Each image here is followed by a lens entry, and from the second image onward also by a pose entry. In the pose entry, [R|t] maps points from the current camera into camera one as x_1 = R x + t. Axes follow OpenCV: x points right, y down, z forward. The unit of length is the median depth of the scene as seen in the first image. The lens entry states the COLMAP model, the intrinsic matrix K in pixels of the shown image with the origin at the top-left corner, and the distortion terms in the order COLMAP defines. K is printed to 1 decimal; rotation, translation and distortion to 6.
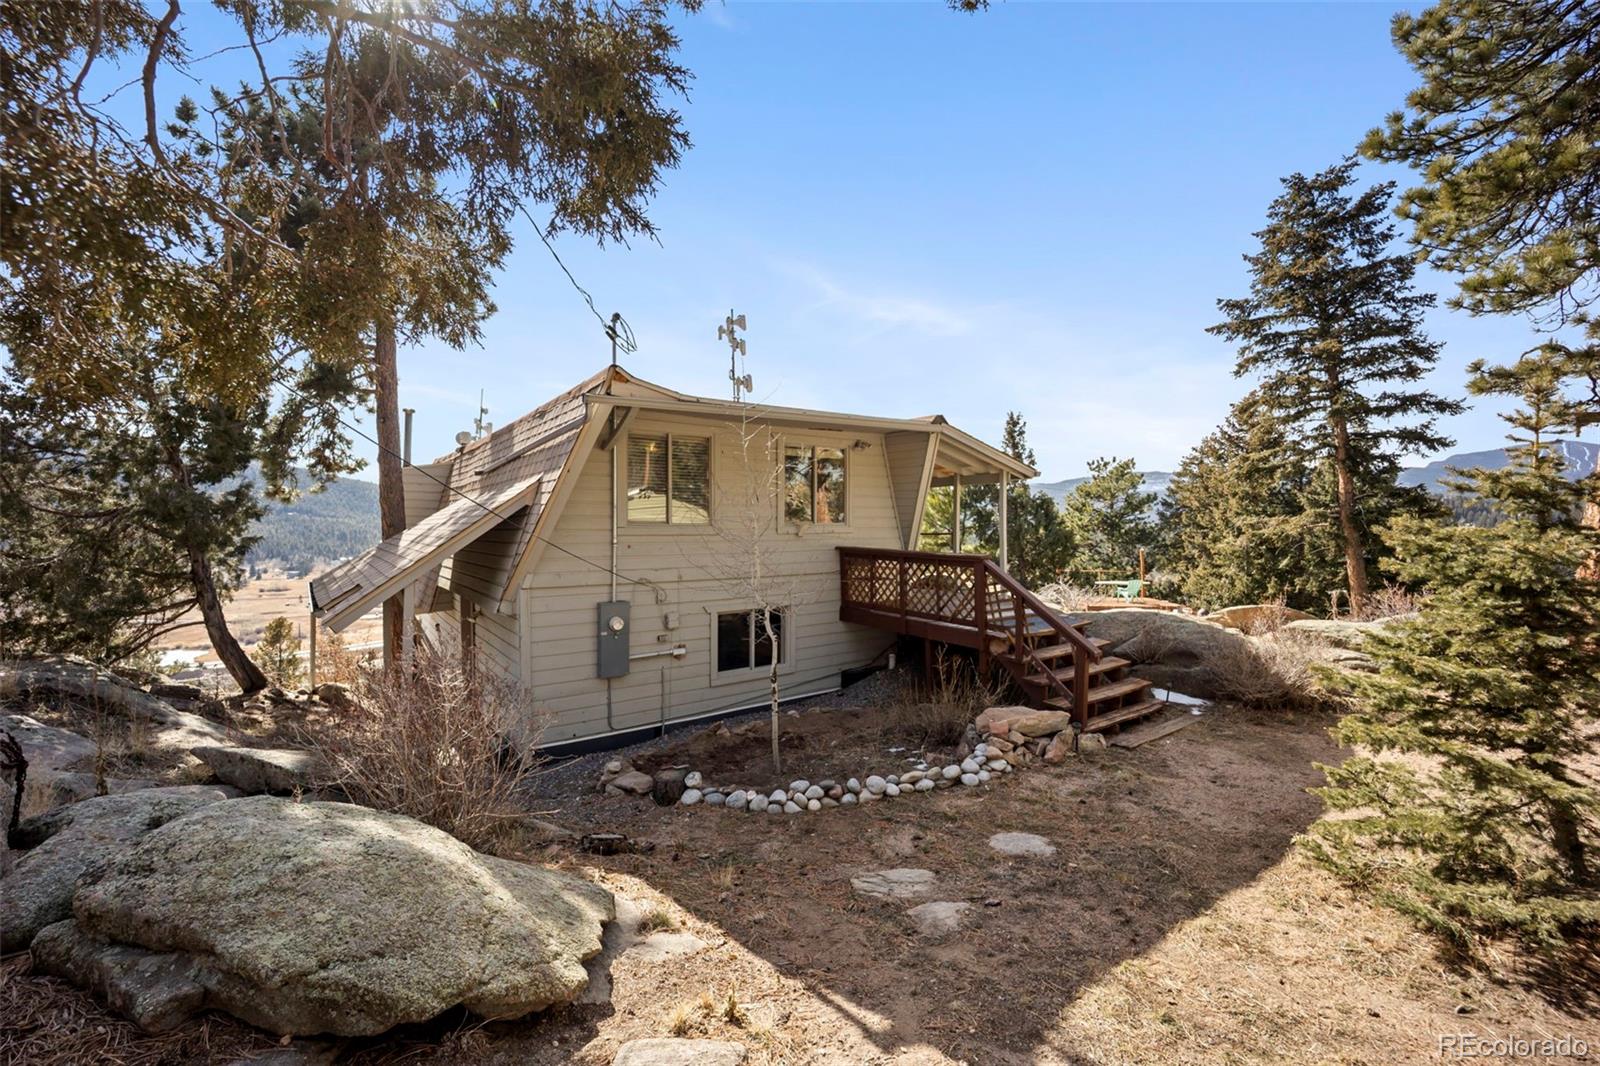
lens RADIAL K [[660.5, 0, 800.0], [0, 660.5, 529.4], [0, 0, 1]] dist [-0.018478, -0.000144]
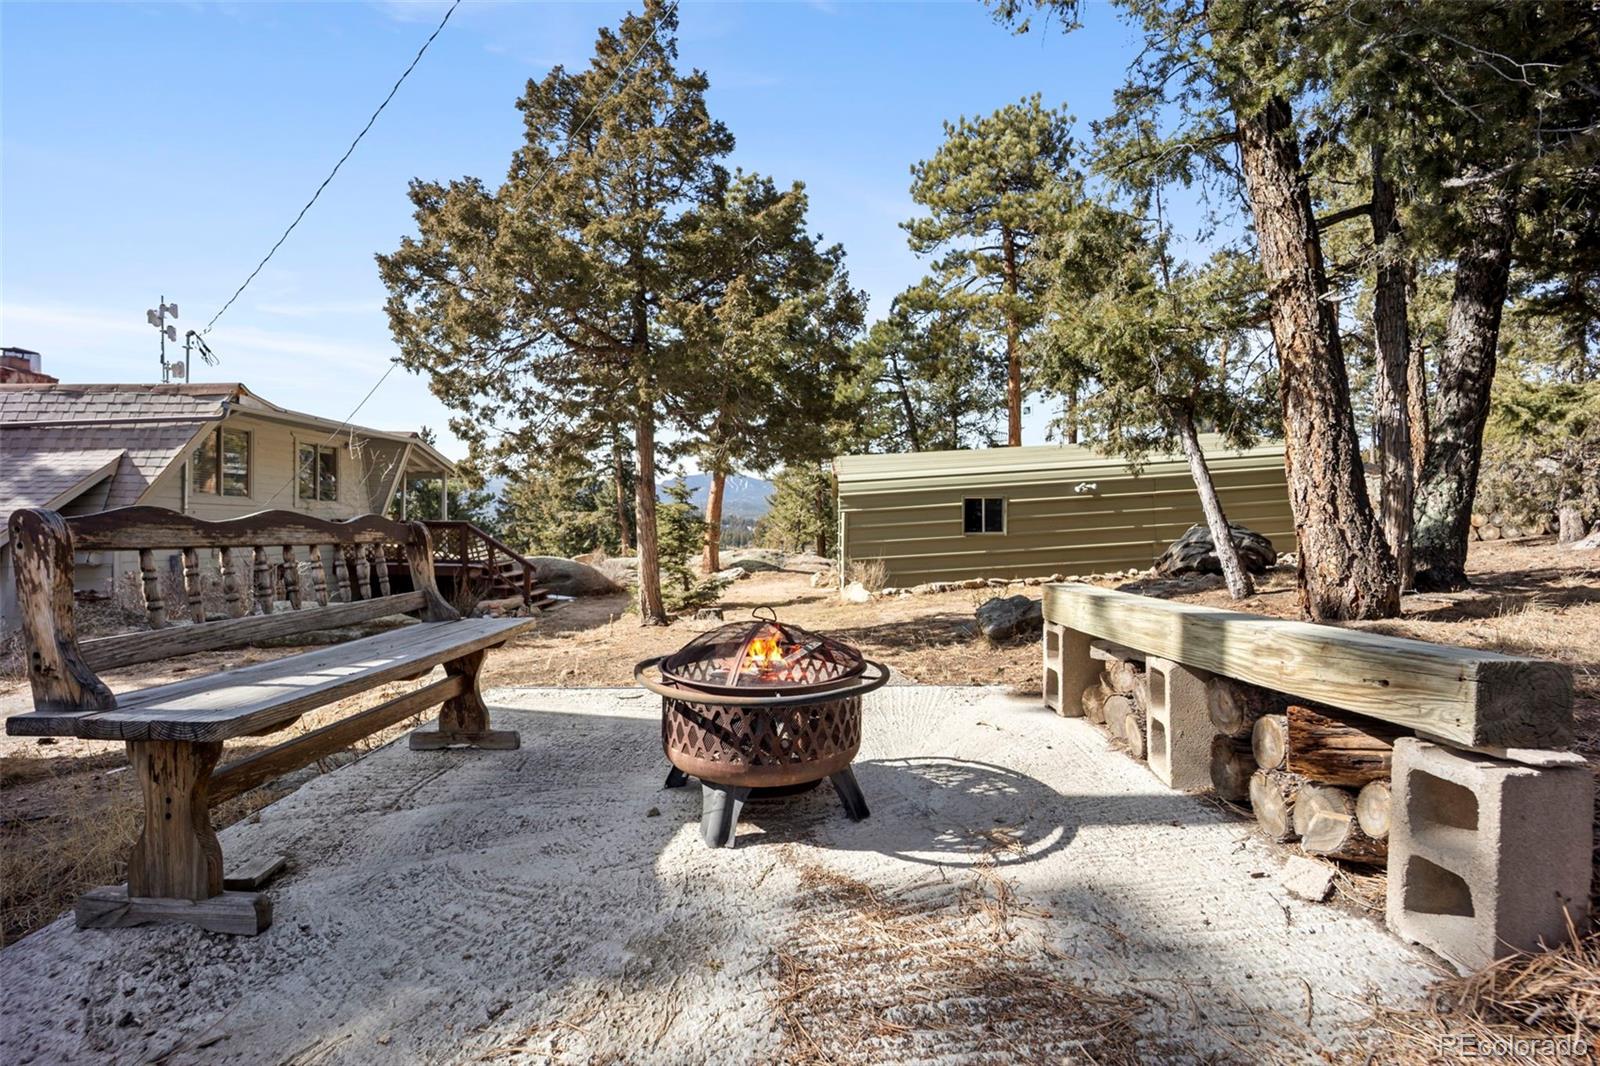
lens RADIAL K [[652.4, 0, 802.1], [0, 652.4, 526.4], [0, 0, 1]] dist [-0.026454, 0.006066]
pose [[0.554858, 0.003913, 0.831936, -0.268949], [0.001557, 0.999982, -0.005742, 0.026447], [-0.831944, 0.004482, 0.554842, -0.282305]]
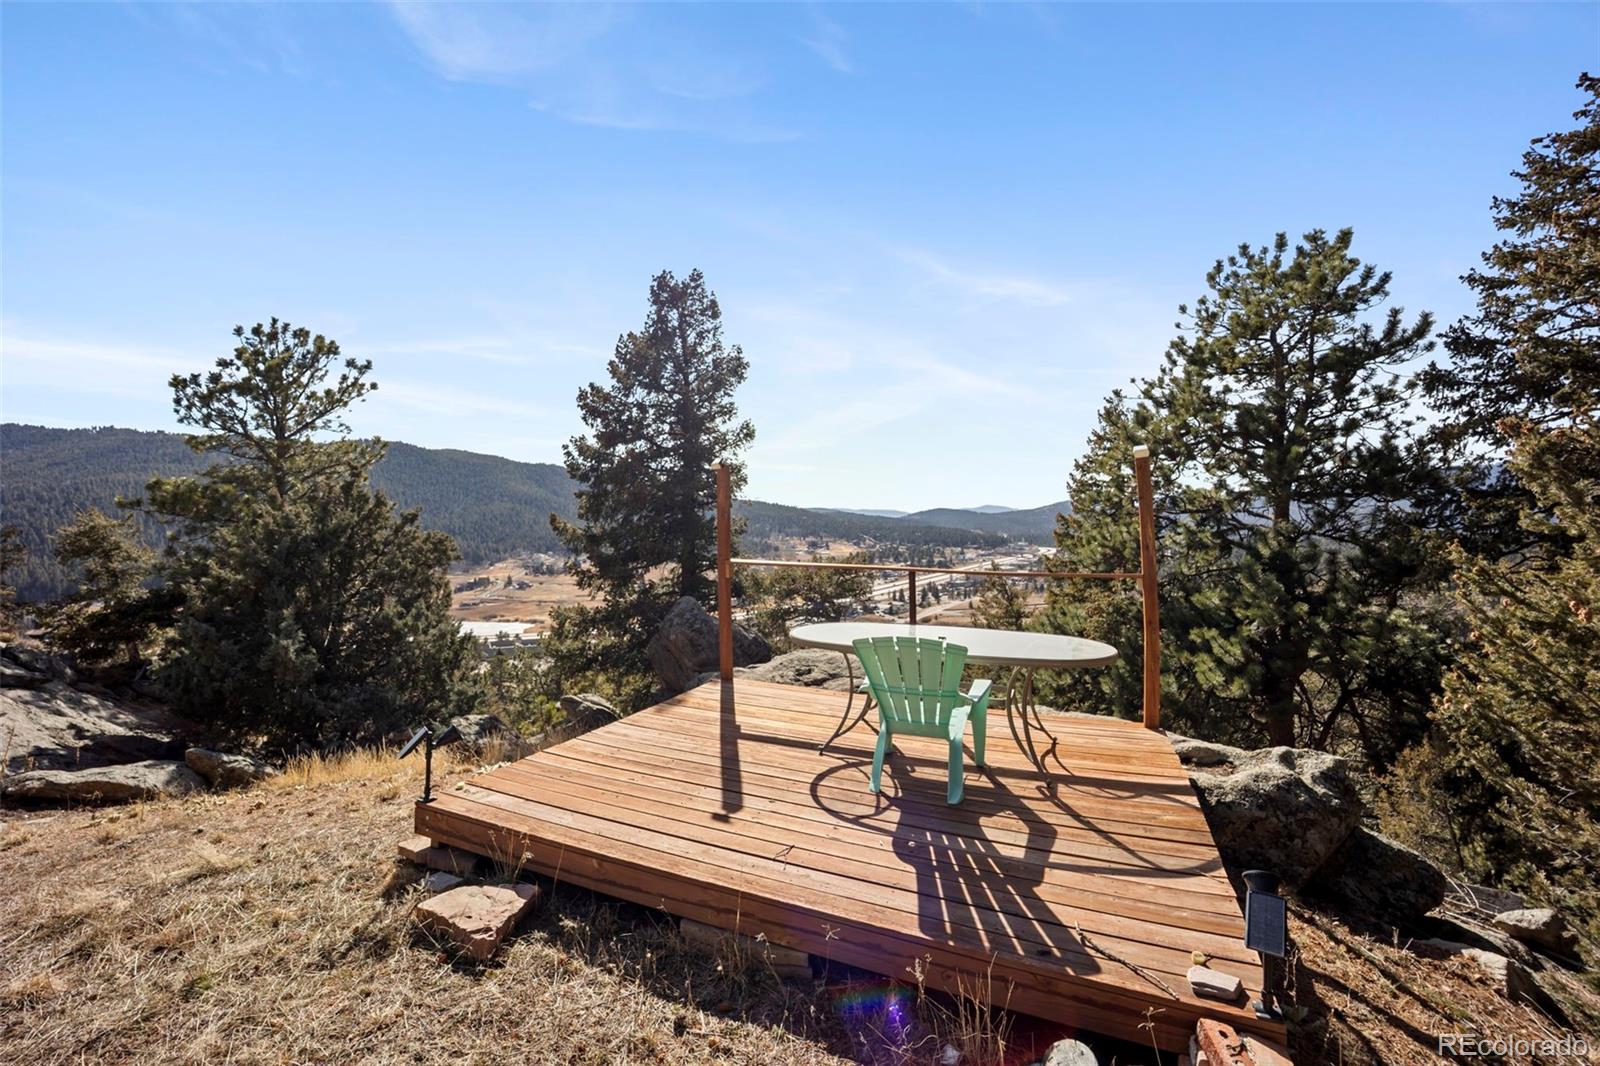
lens RADIAL K [[649.6, 0, 804.3], [0, 649.6, 535.0], [0, 0, 1]] dist [-0.019507, -0.000039]
pose [[0.924493, 0.007841, -0.381119, 0.687935], [-0.005036, 0.999952, 0.008357, 0.071161], [0.381166, -0.005806, 0.924488, 1.106966]]
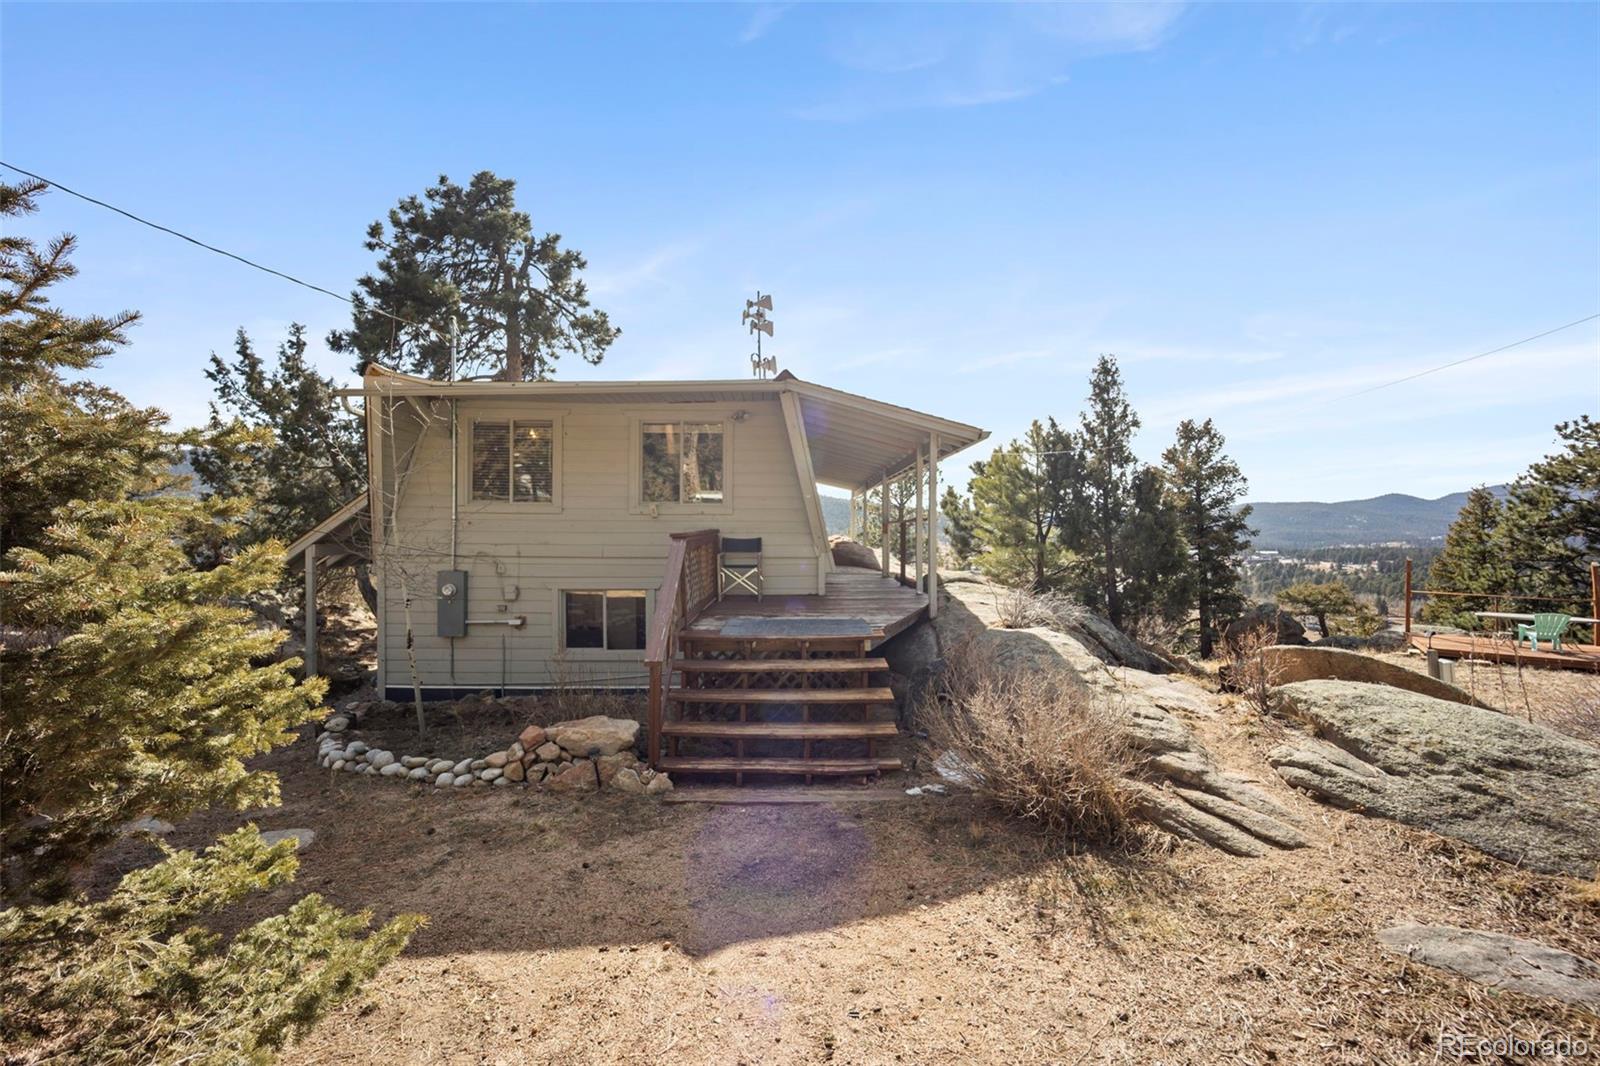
lens RADIAL K [[652.4, 0, 802.1], [0, 652.4, 526.4], [0, 0, 1]] dist [-0.026454, 0.006066]
pose [[0.823799, 0.005895, -0.566851, 0.352780], [-0.012606, 0.999889, -0.007920, 0.014345], [0.566741, 0.013670, 0.823782, 0.175463]]
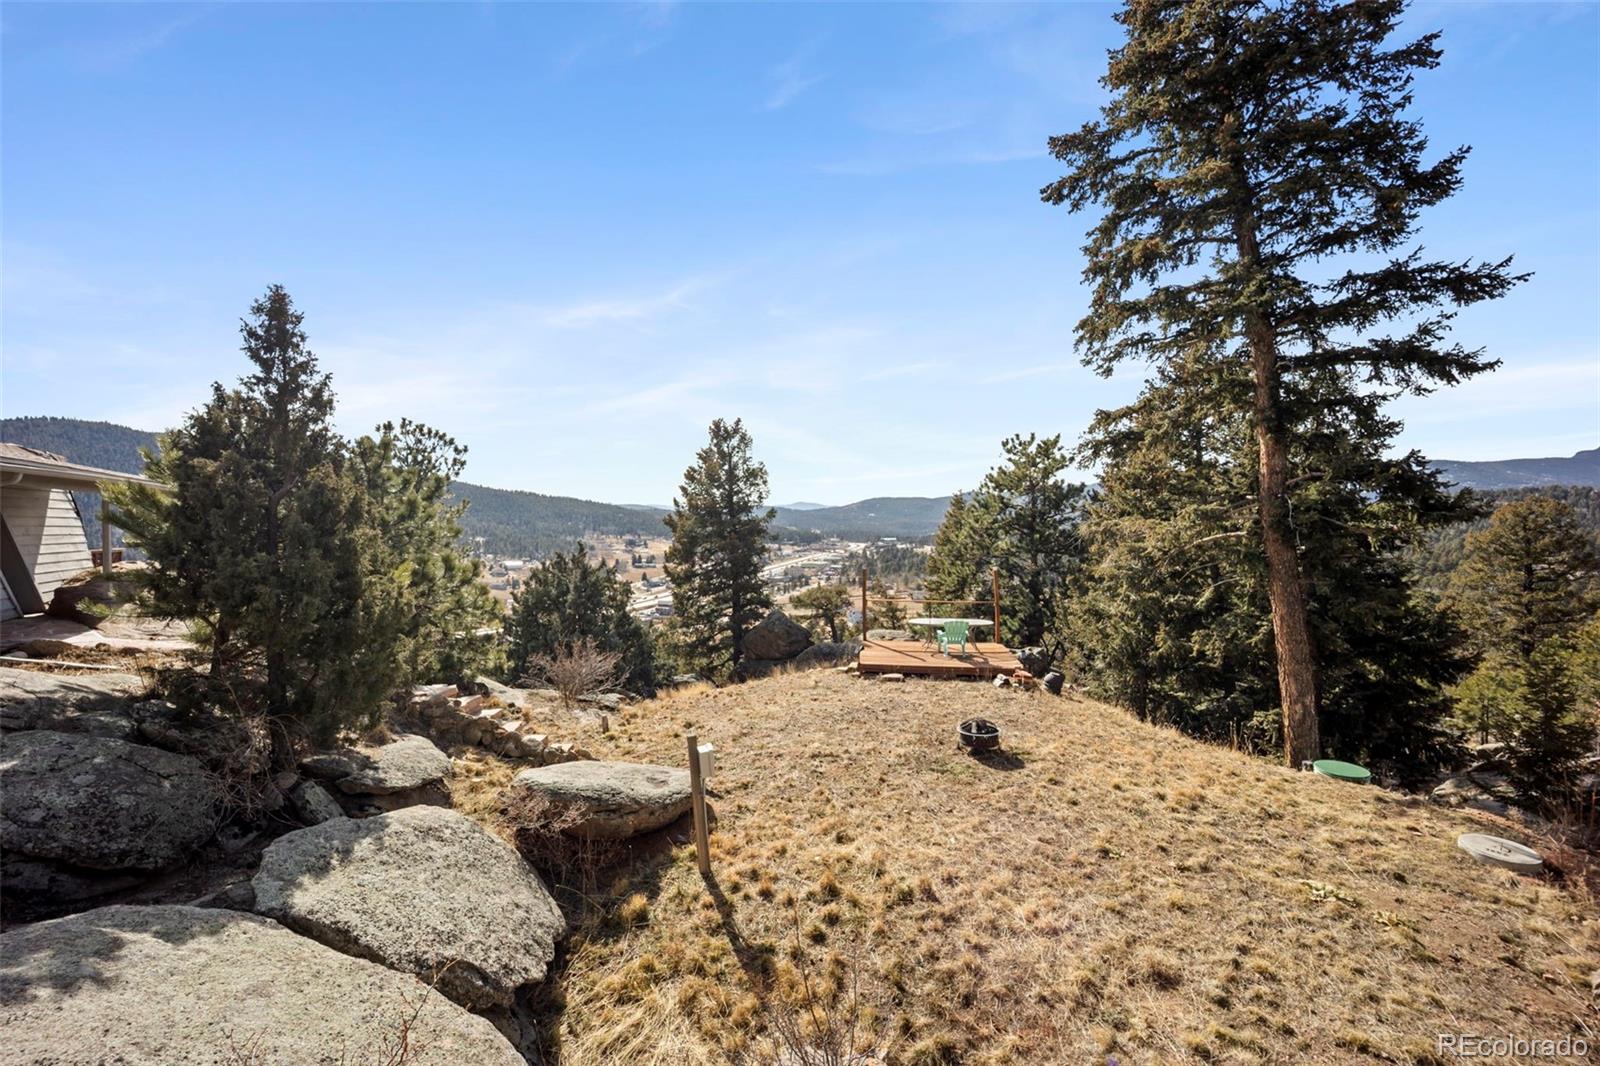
lens RADIAL K [[652.4, 0, 802.1], [0, 652.4, 526.4], [0, 0, 1]] dist [-0.026454, 0.006066]
pose [[0.993624, -0.000754, -0.112740, 0.554438], [0.000771, 1.000000, 0.000112, -0.014886], [0.112740, -0.000198, 0.993624, 0.475066]]
